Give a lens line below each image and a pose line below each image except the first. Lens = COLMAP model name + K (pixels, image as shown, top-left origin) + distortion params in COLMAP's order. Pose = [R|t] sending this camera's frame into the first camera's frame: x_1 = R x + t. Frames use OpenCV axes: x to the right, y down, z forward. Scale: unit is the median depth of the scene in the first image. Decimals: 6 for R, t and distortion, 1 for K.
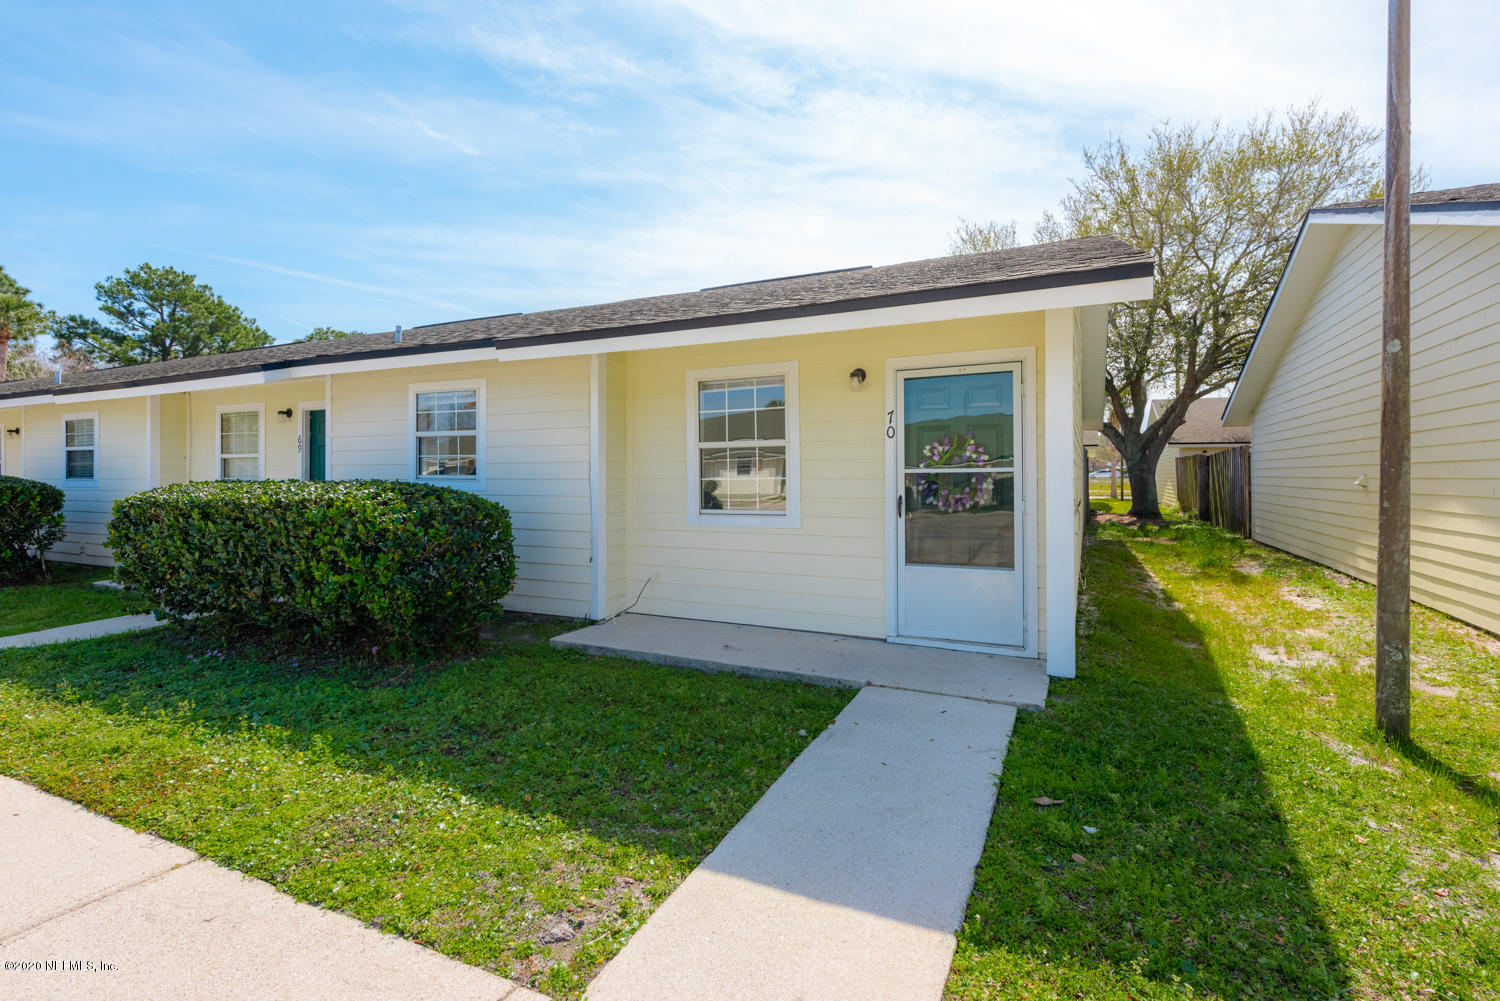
lens RADIAL K [[715.7, 0, 749.5], [0, 715.7, 485.5], [0, 0, 1]] dist [0.017093, 0.000409]
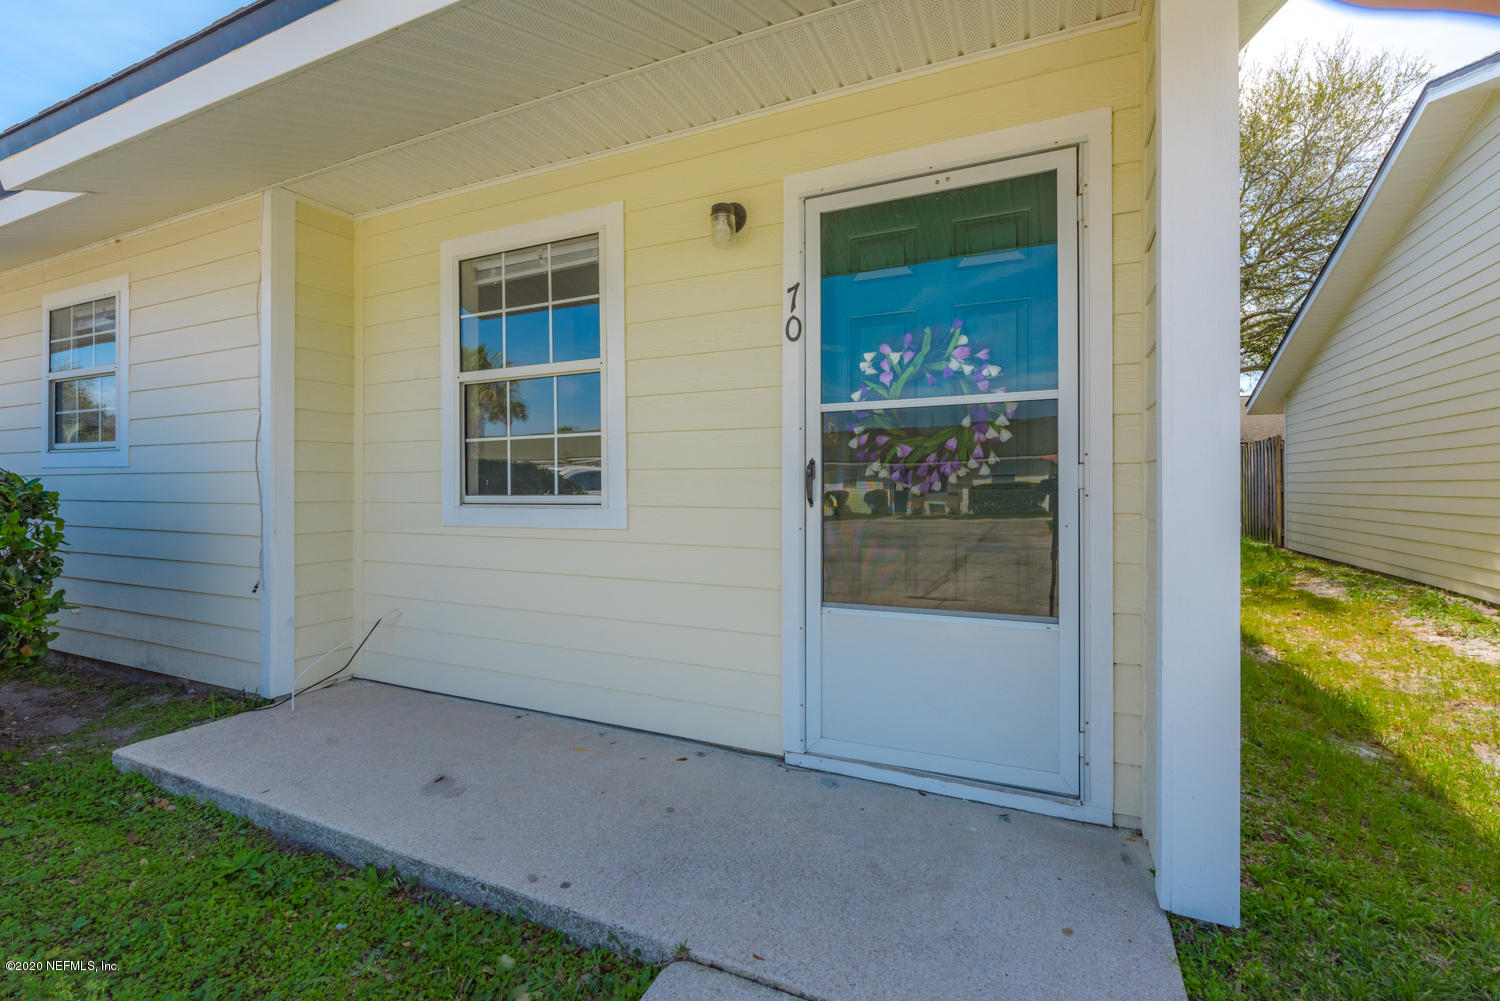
lens RADIAL K [[650.1, 0, 752.9], [0, 650.1, 499.4], [0, 0, 1]] dist [0.004023, 0.000127]
pose [[0.999944, 0.002588, 0.010279, 0.167792], [-0.002608, 0.999995, 0.001943, 0.039905], [-0.010273, -0.001969, 0.999945, 0.570717]]
